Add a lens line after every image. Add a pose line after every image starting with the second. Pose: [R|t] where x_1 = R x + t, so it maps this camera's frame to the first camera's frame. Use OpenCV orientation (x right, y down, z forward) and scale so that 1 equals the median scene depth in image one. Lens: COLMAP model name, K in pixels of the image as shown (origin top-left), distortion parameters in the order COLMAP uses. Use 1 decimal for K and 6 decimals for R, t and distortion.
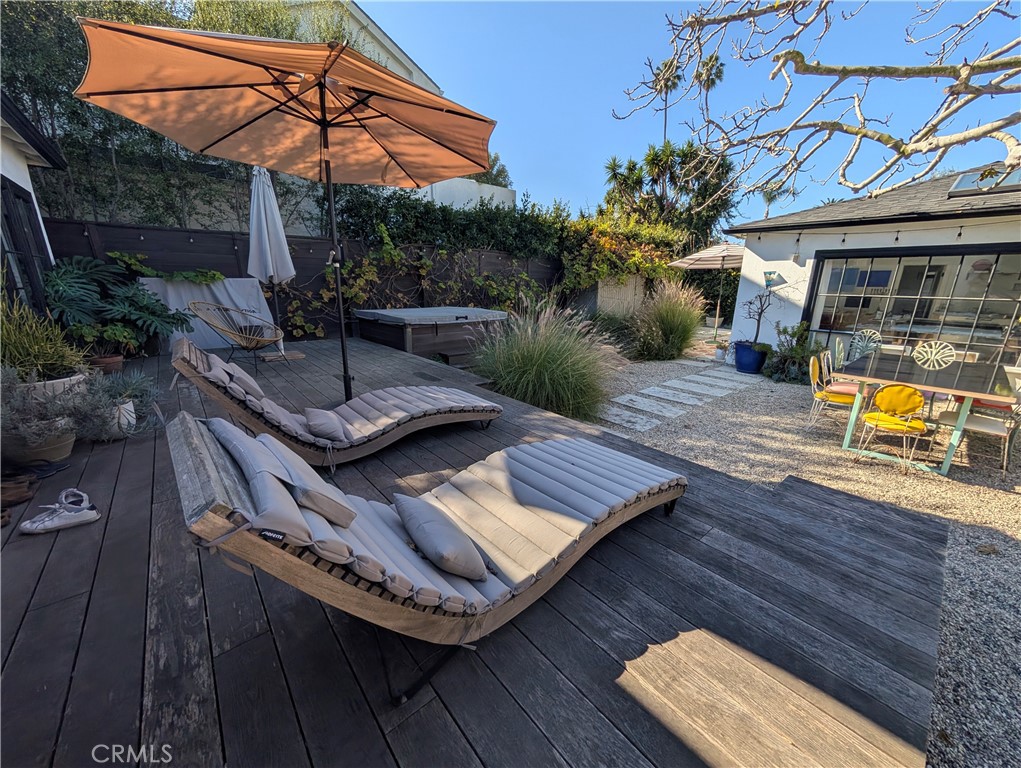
lens RADIAL K [[383.0, 0, 509.7], [0, 383.0, 390.0], [0, 0, 1]] dist [0.000148, -0.000191]
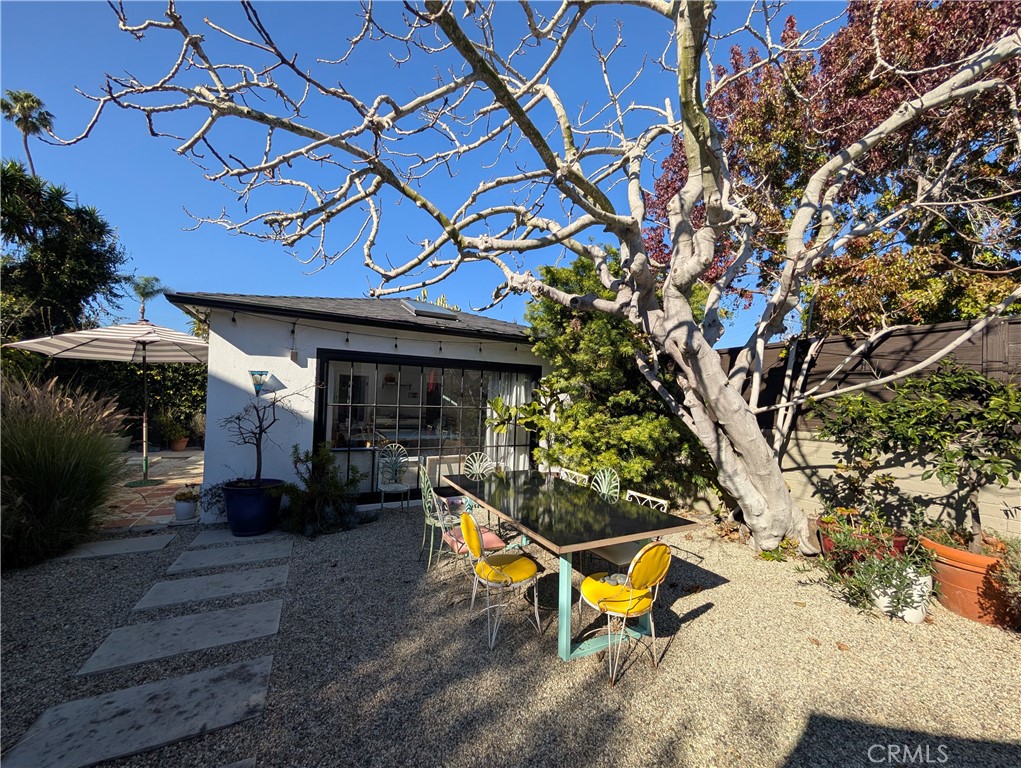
lens RADIAL K [[383.0, 0, 509.7], [0, 383.0, 390.0], [0, 0, 1]] dist [0.000148, -0.000191]
pose [[0.233441, 0.017455, 0.972214, 0.142484], [0.237262, 0.968596, -0.074360, -0.129839], [-0.942980, 0.248028, 0.221968, 0.469569]]
